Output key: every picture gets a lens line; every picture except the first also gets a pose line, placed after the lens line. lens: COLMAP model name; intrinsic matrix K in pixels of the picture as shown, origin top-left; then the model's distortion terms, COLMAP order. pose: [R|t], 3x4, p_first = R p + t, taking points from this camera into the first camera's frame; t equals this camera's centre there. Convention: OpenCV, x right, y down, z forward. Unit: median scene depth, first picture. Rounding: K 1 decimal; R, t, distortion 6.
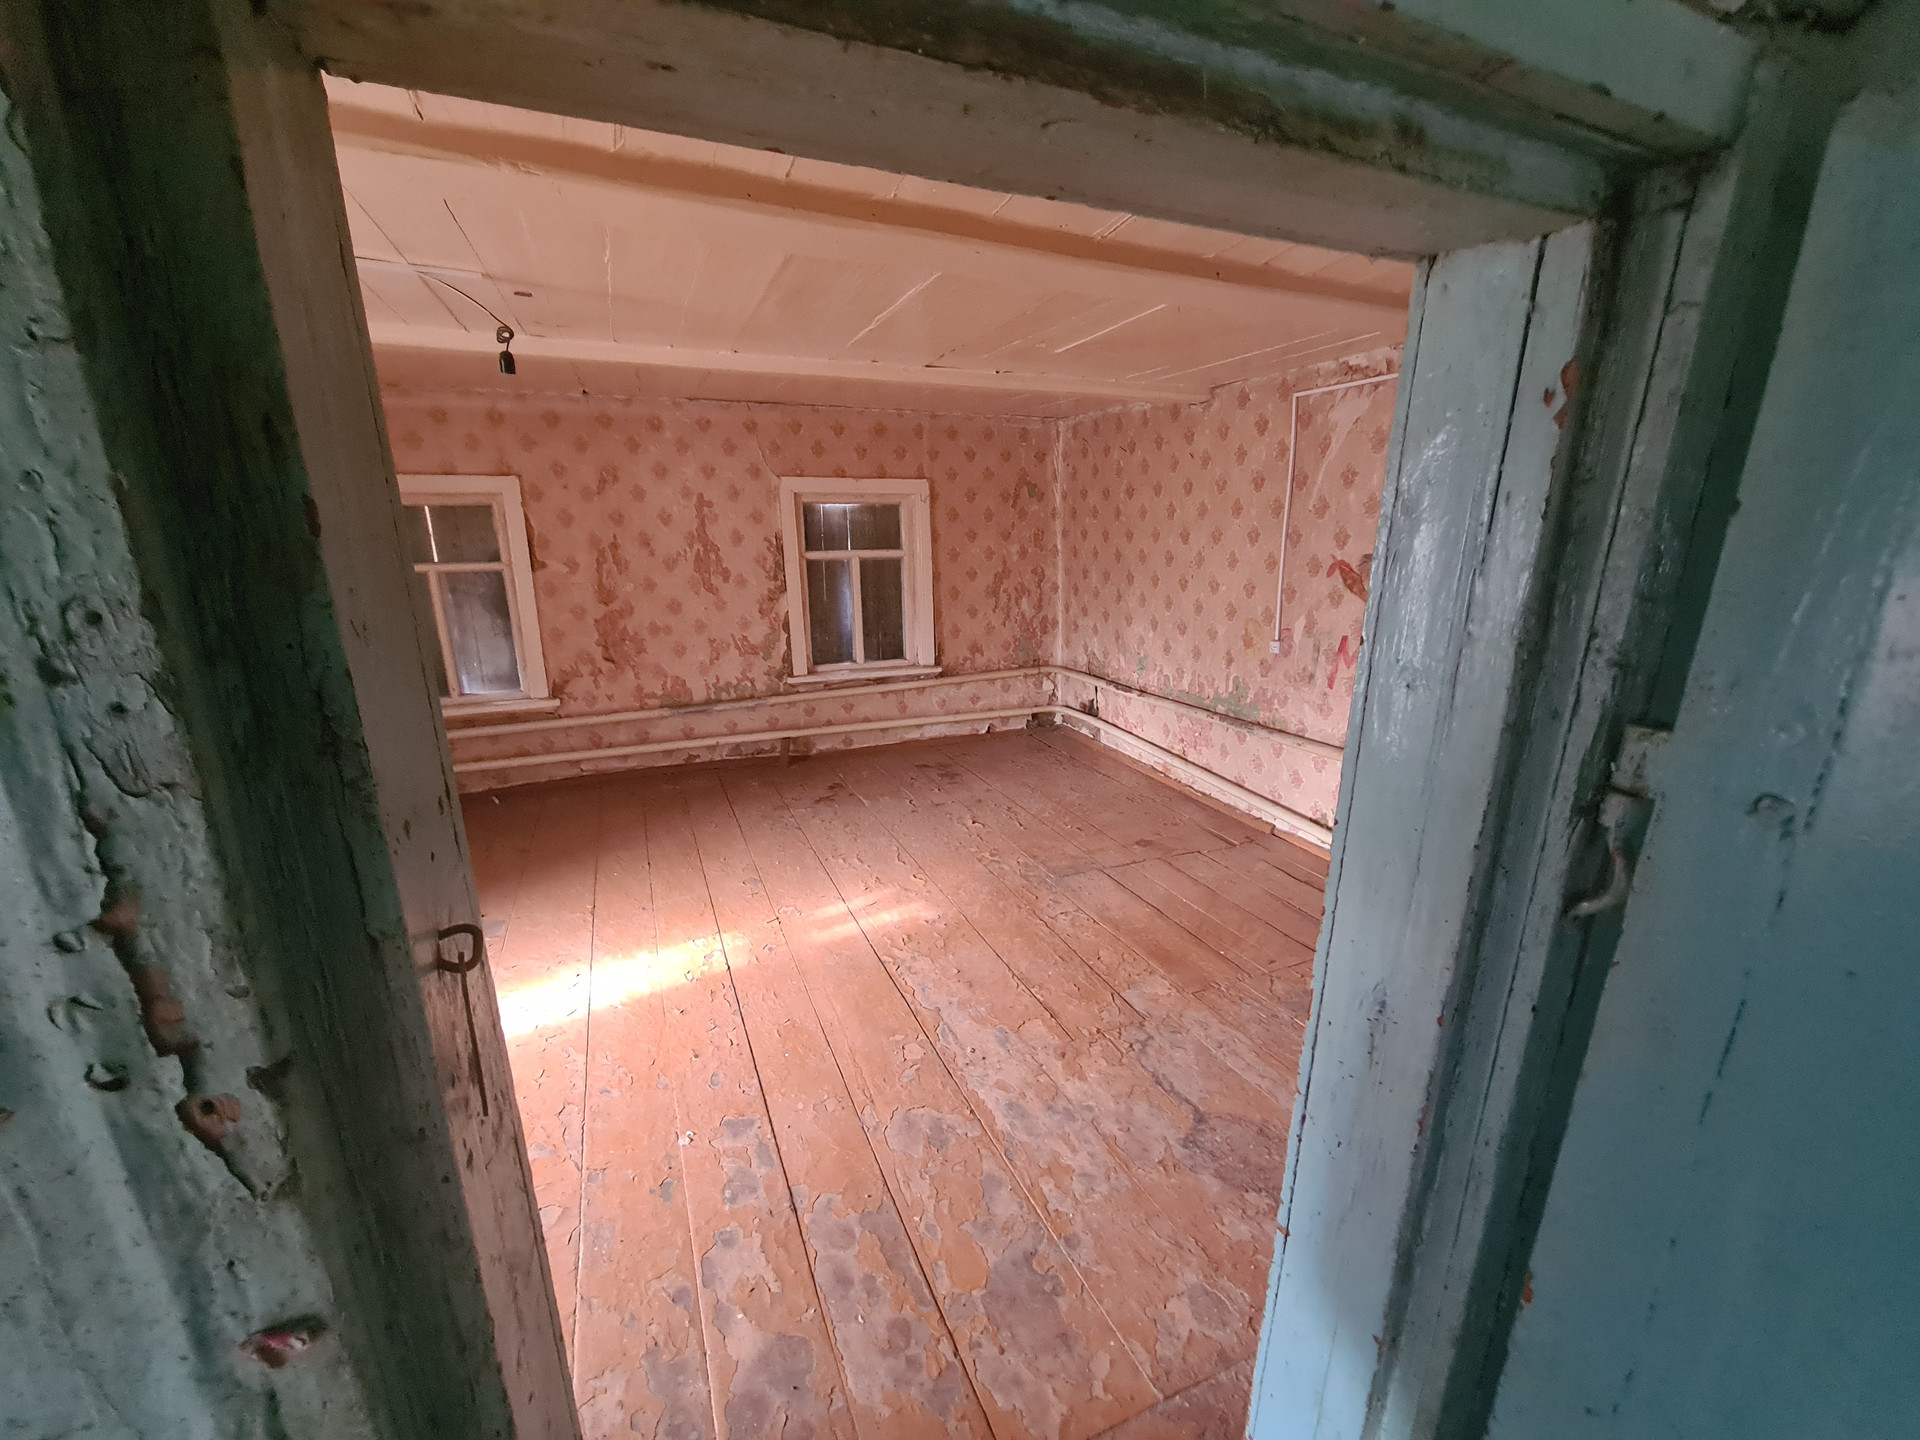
lens RADIAL K [[778.0, 0, 977.1], [0, 778.0, 735.4], [0, 0, 1]] dist [0.004401, -0.003210]
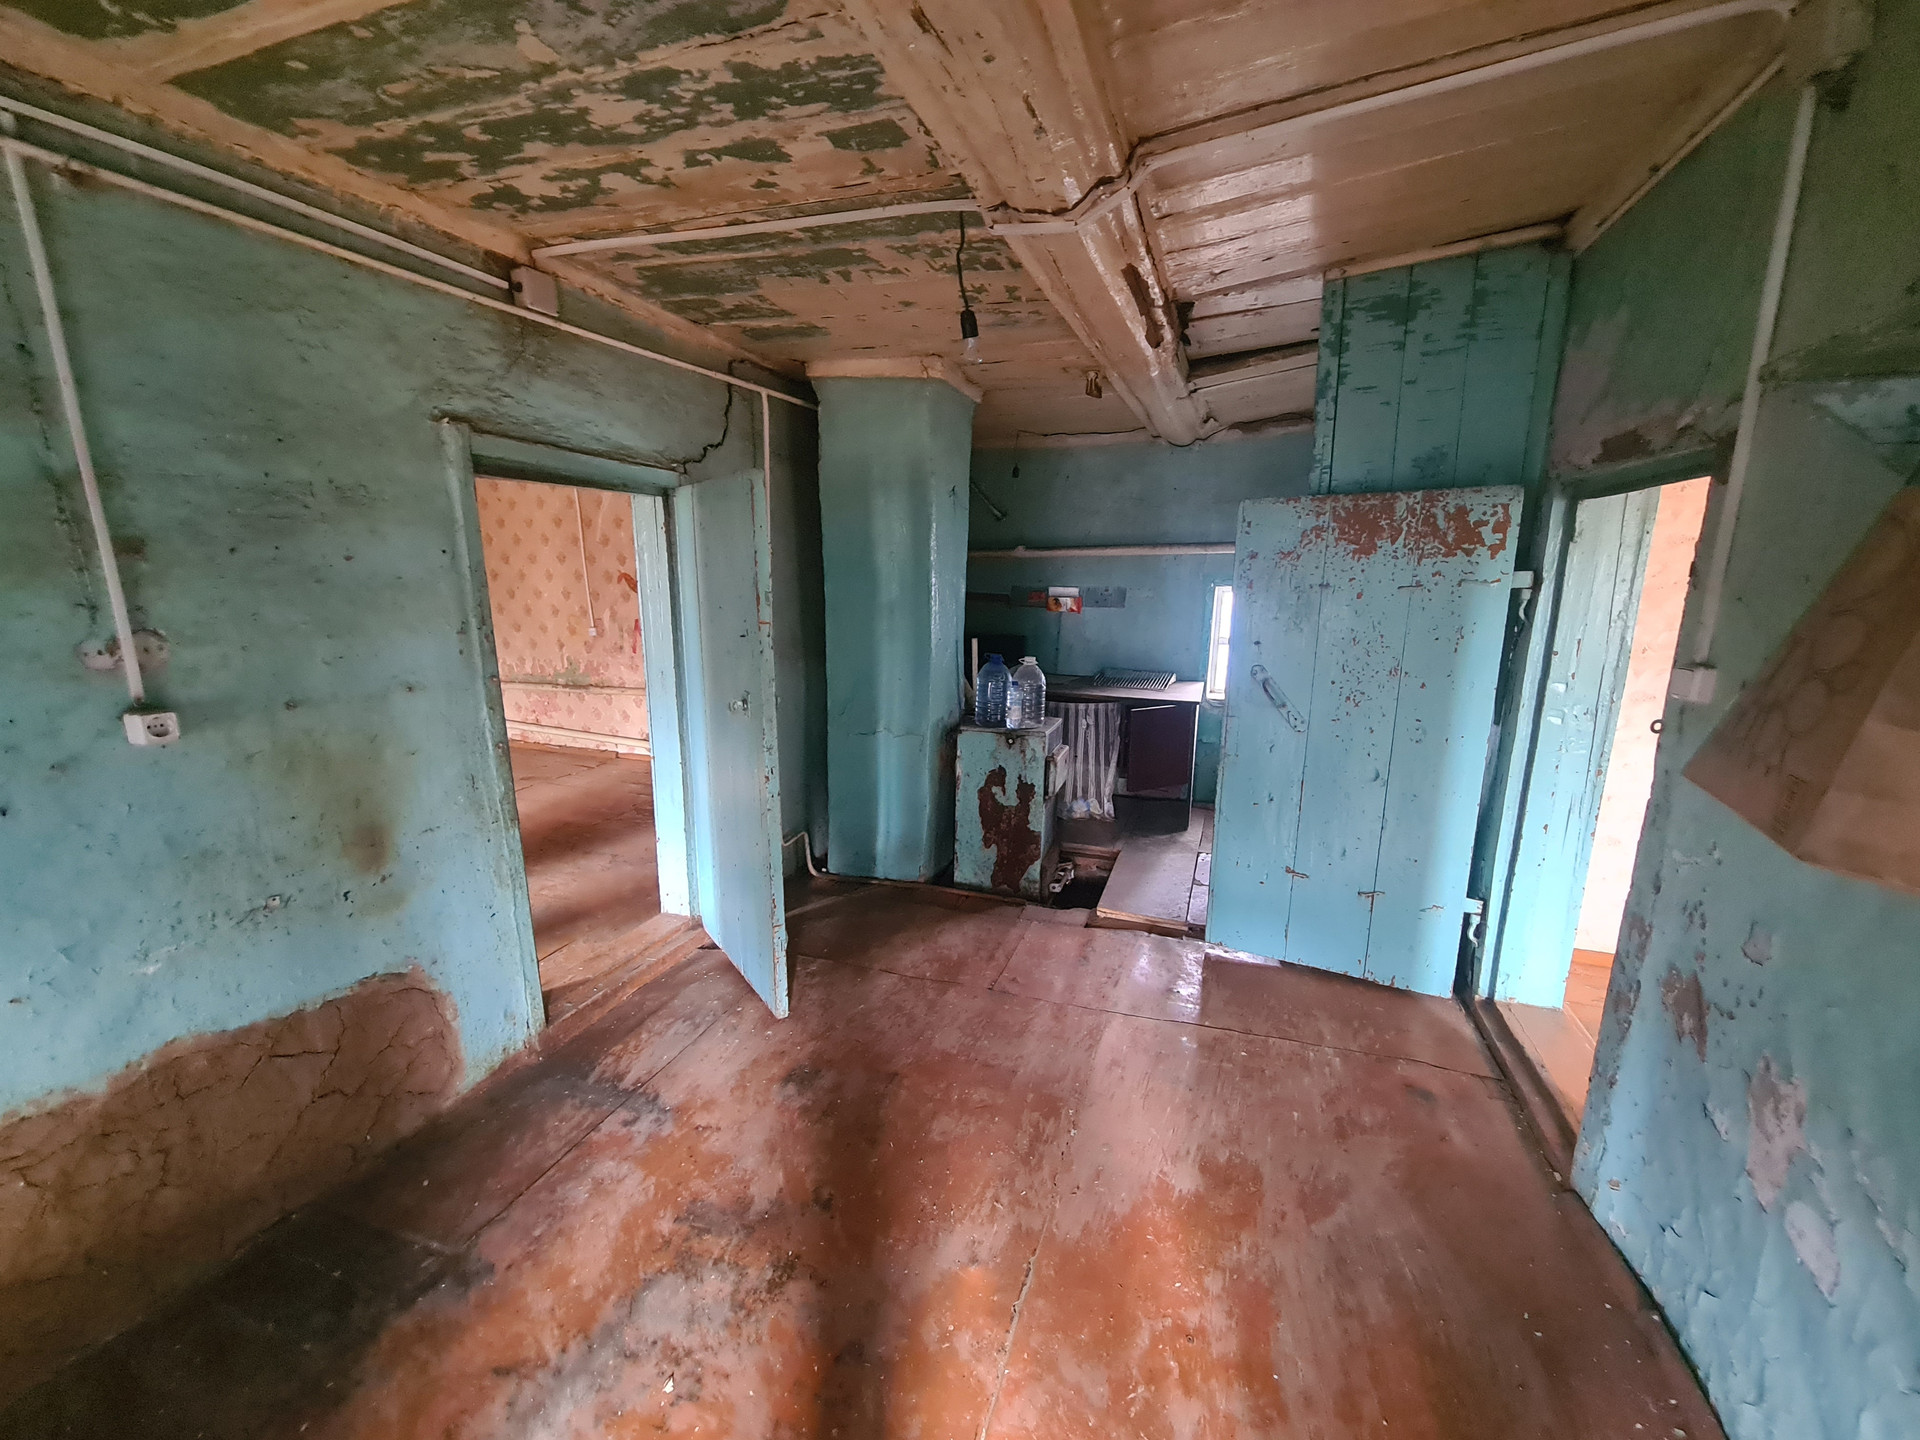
lens RADIAL K [[778.0, 0, 966.9], [0, 778.0, 729.4], [0, 0, 1]] dist [0.004401, -0.003210]
pose [[0.666242, -0.168867, 0.726364, -0.217708], [0.188400, 0.980543, 0.055154, 0.104421], [-0.721545, 0.100101, 0.685094, -0.445193]]
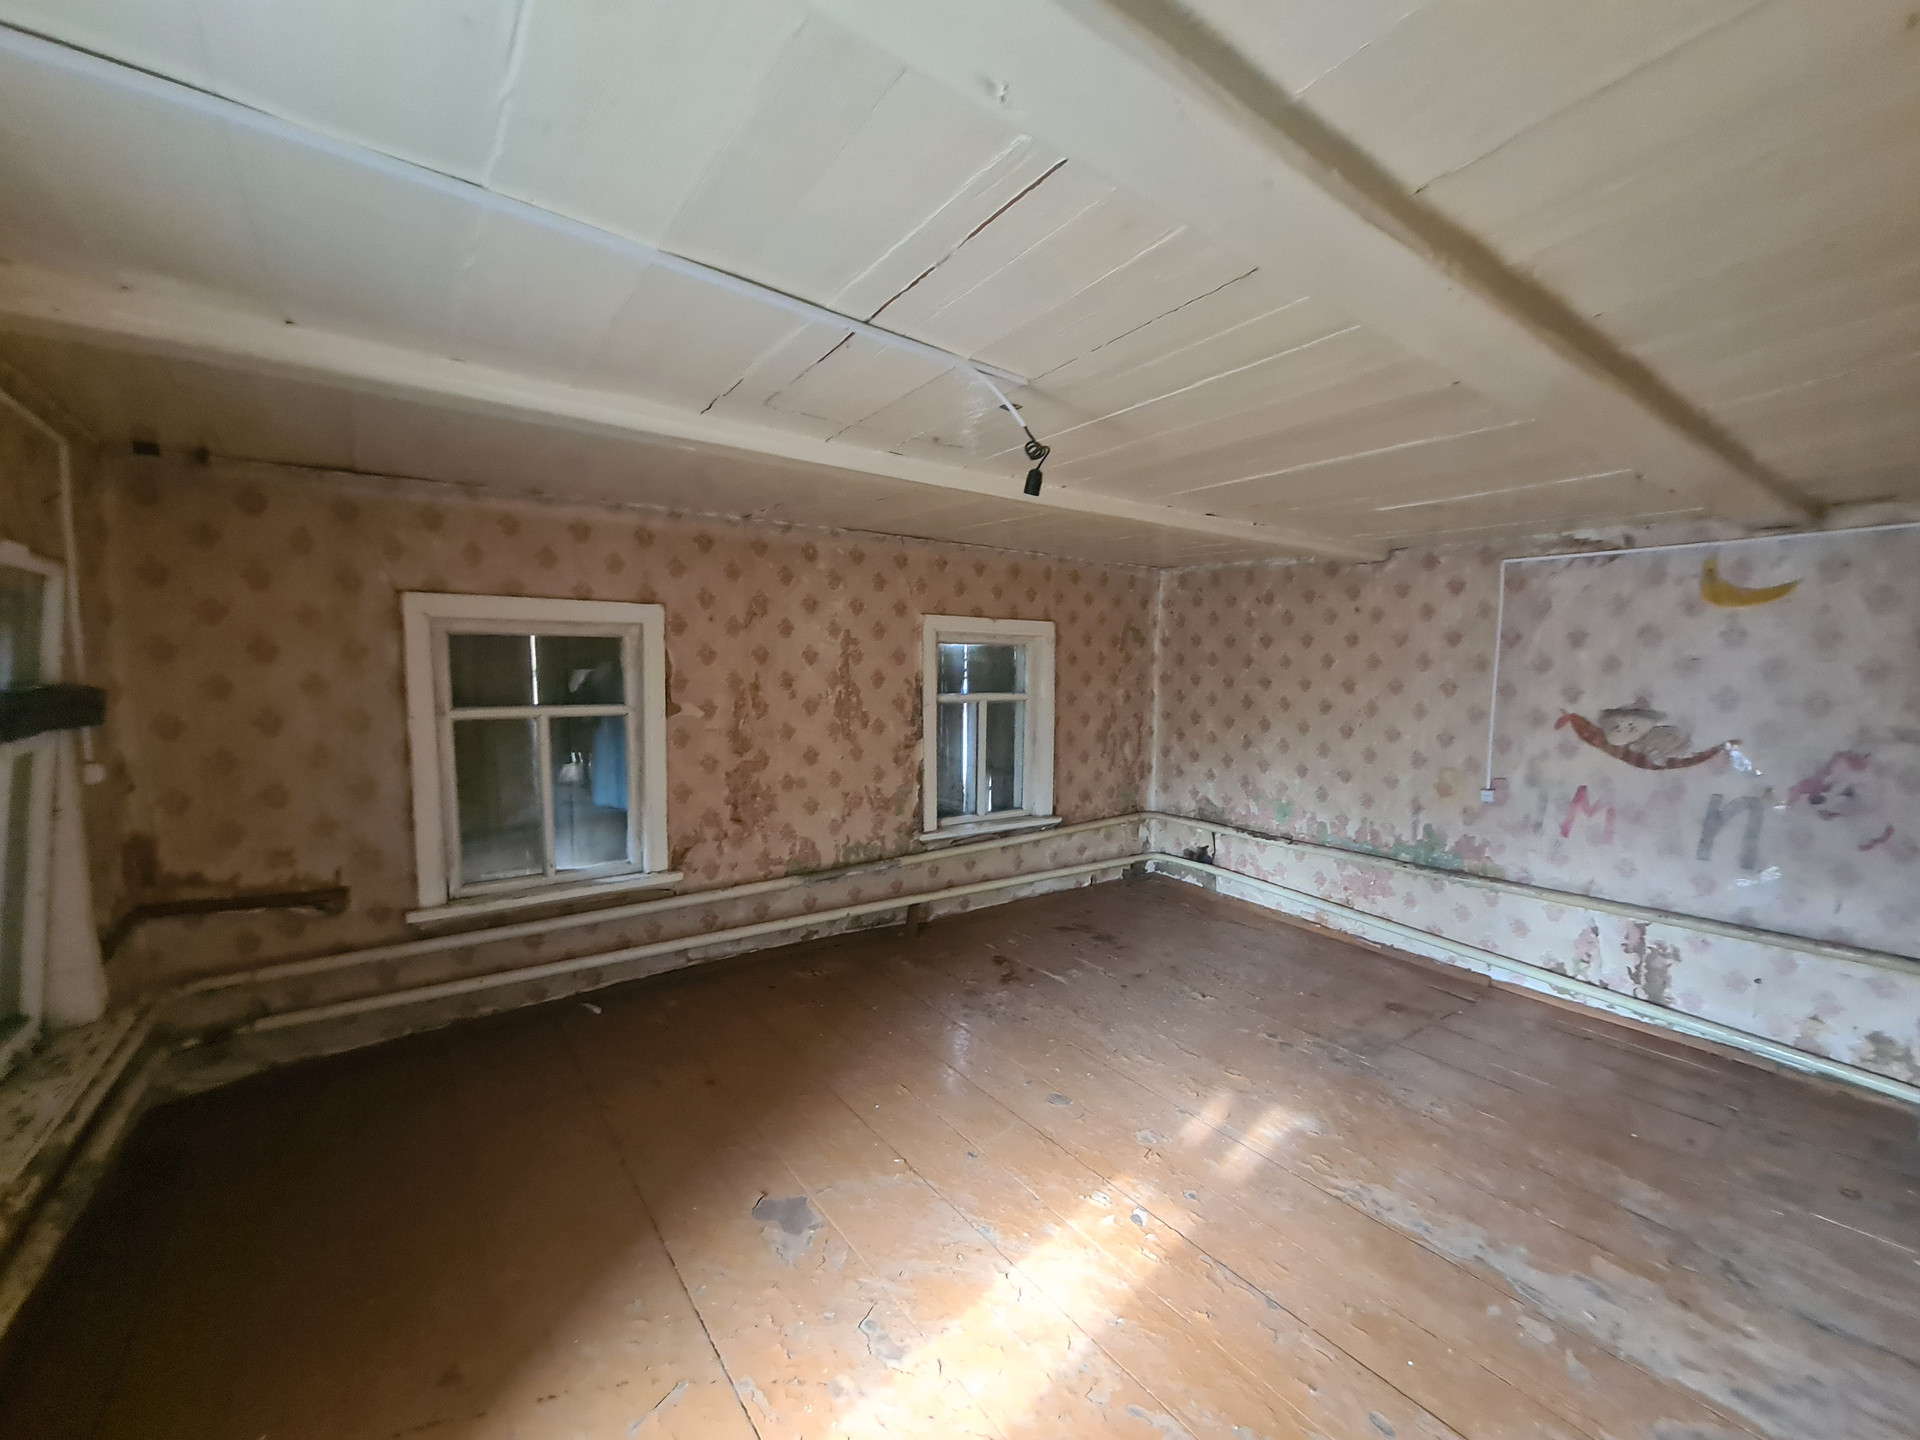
lens RADIAL K [[778.0, 0, 978.4], [0, 778.0, 738.8], [0, 0, 1]] dist [0.004401, -0.003210]
pose [[0.974057, -0.000932, 0.226300, -0.413820], [0.037562, 0.986786, -0.157613, -0.043397], [-0.223163, 0.162025, 0.961221, 0.135123]]
